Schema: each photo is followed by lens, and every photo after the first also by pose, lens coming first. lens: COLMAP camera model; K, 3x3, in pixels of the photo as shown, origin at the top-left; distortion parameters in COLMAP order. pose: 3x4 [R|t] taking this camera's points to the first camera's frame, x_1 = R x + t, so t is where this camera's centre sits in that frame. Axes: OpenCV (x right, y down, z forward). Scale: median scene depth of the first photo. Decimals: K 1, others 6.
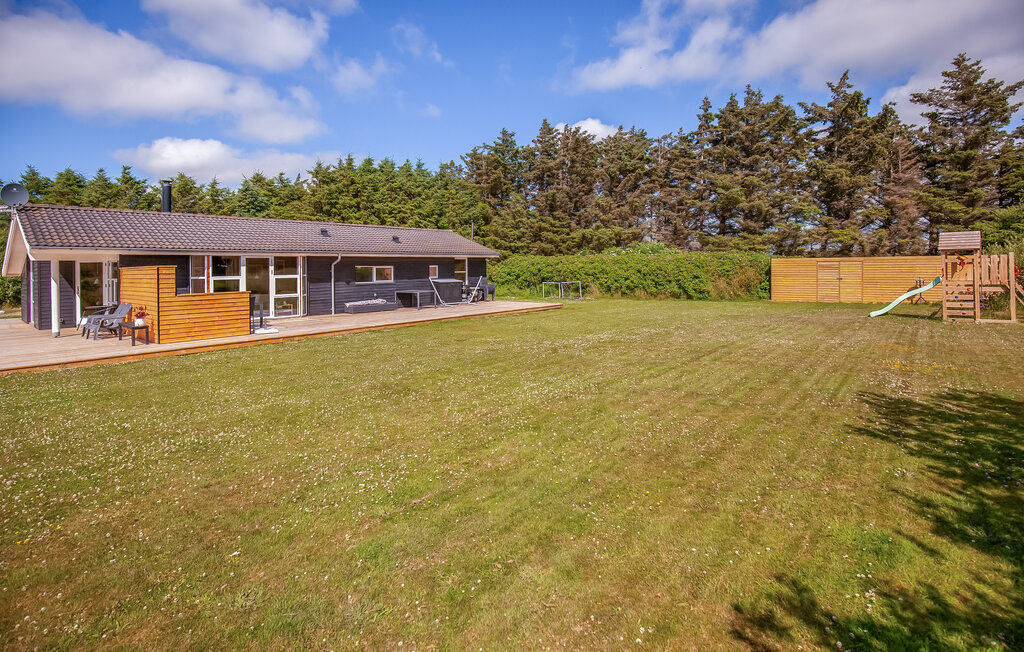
lens RADIAL K [[524.5, 0, 495.4], [0, 524.5, 251.6], [0, 0, 1]] dist [-0.021487, 0.000409]
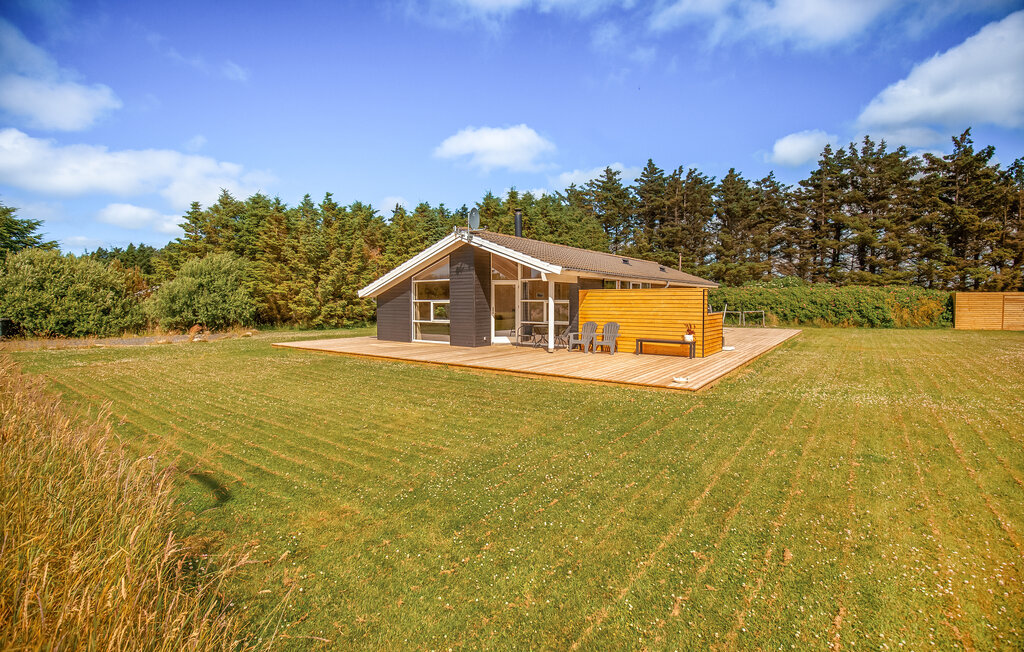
lens RADIAL K [[506.3, 0, 514.0], [0, 506.3, 294.5], [0, 0, 1]] dist [-0.015881, -0.001105]
pose [[0.996819, 0.013470, 0.078555, -0.458392], [-0.014982, 0.999713, 0.018689, 0.011347], [-0.078281, -0.019807, 0.996735, -0.015466]]
